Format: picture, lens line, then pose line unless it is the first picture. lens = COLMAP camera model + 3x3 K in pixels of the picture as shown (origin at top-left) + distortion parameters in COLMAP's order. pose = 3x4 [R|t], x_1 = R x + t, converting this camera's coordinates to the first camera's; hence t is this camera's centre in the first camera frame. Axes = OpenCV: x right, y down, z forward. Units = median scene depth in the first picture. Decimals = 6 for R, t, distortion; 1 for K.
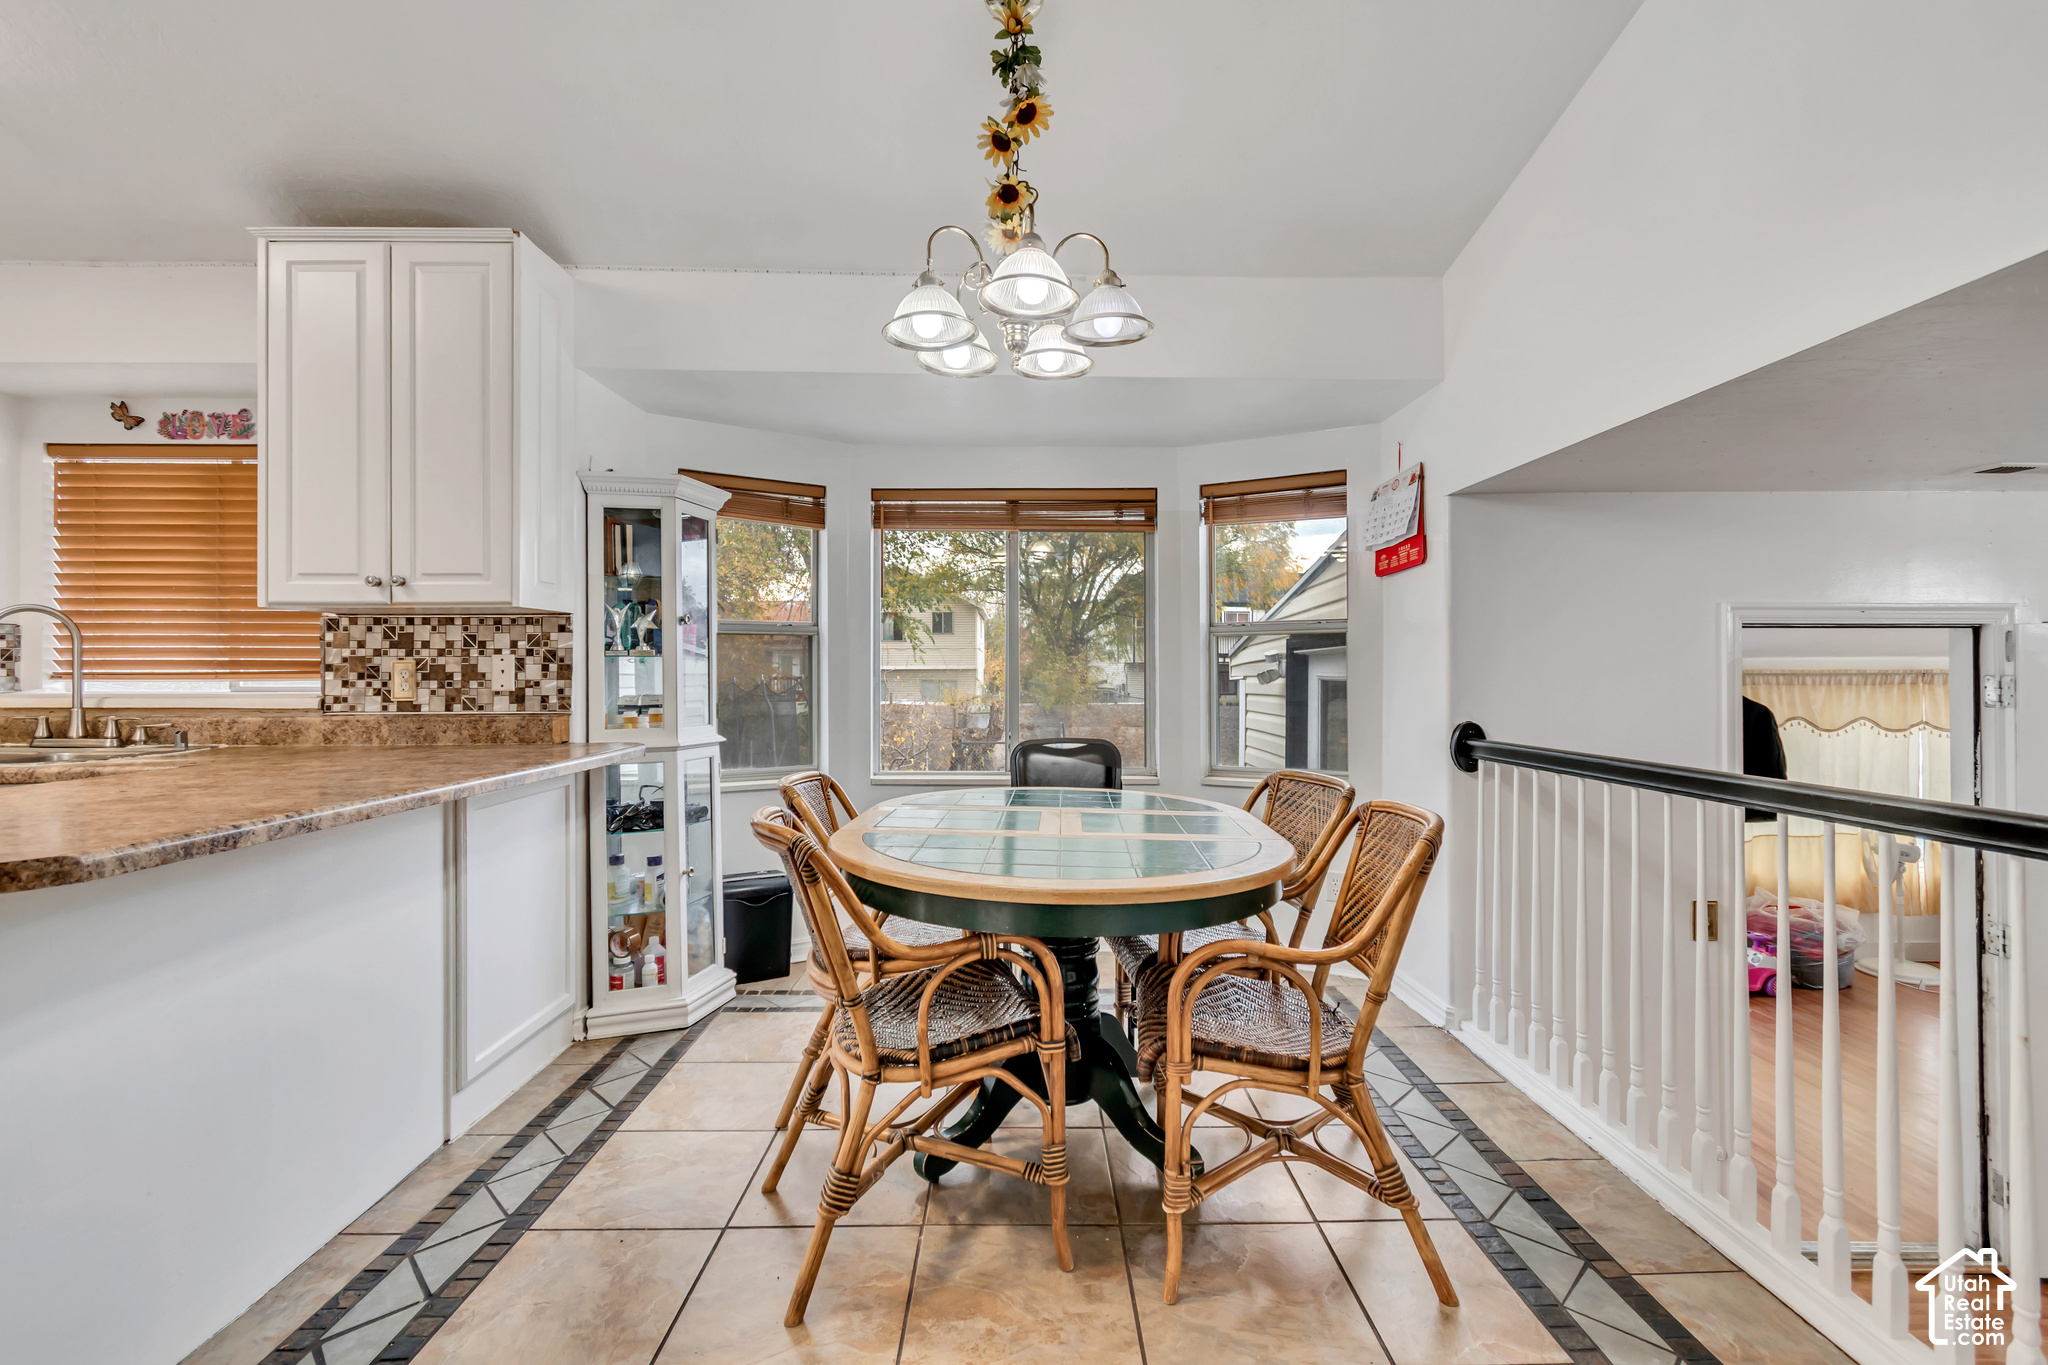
lens RADIAL K [[933.8, 0, 1028.3], [0, 933.8, 677.1], [0, 0, 1]] dist [0.005811, -0.002296]
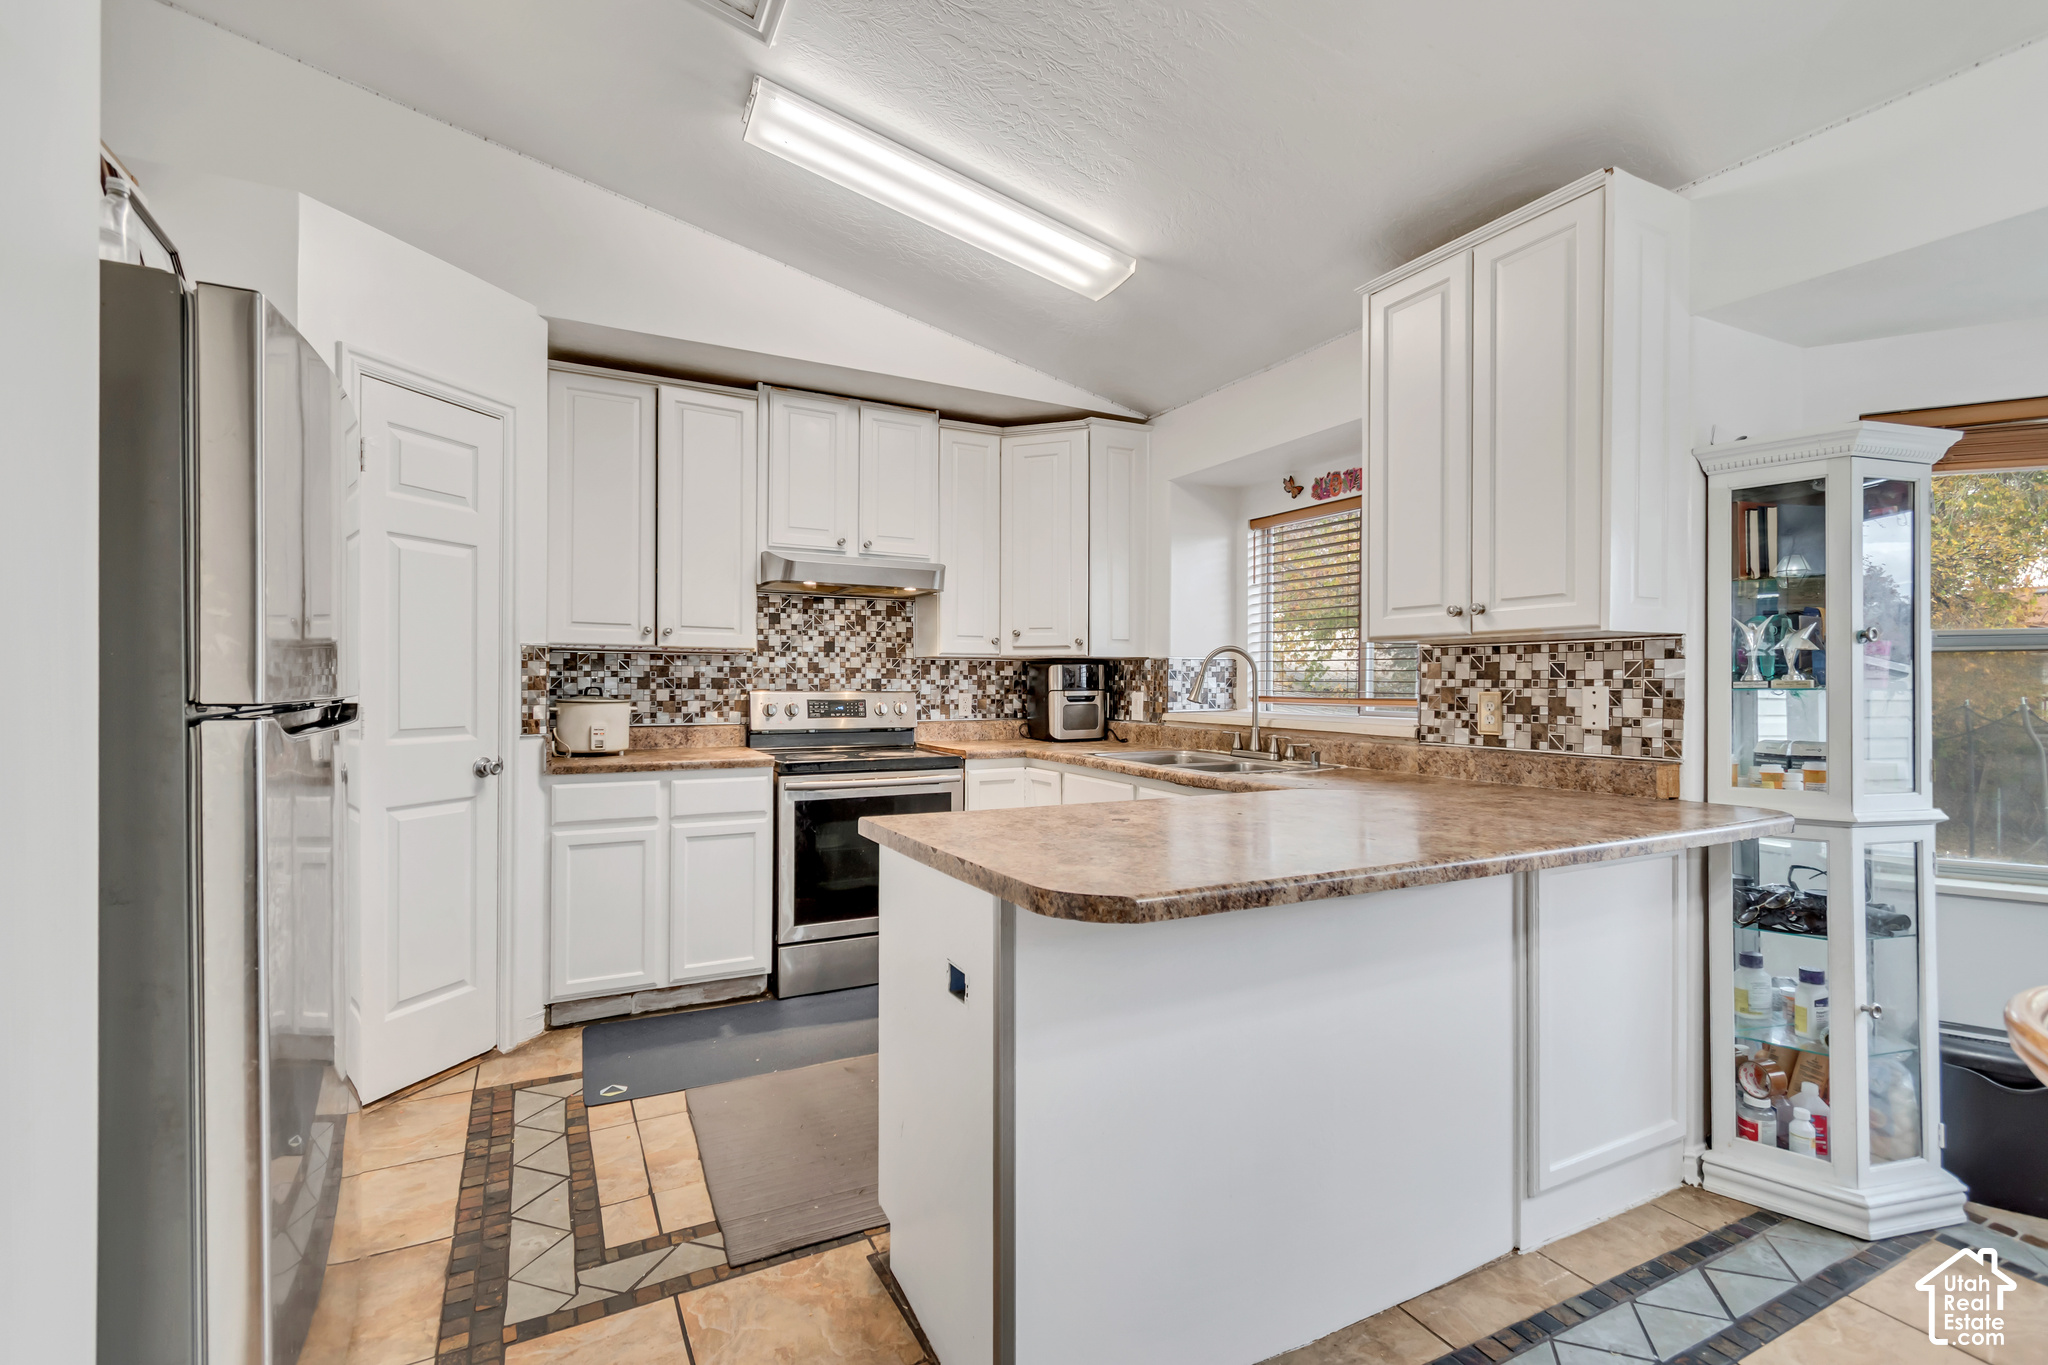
lens RADIAL K [[933.8, 0, 1025.9], [0, 933.8, 684.7], [0, 0, 1]] dist [0.005811, -0.002296]
pose [[0.460777, 0.003291, -0.887510, -0.048290], [-0.009542, 0.999954, -0.001247, -0.019361], [0.887465, 0.009043, 0.460787, 0.152633]]
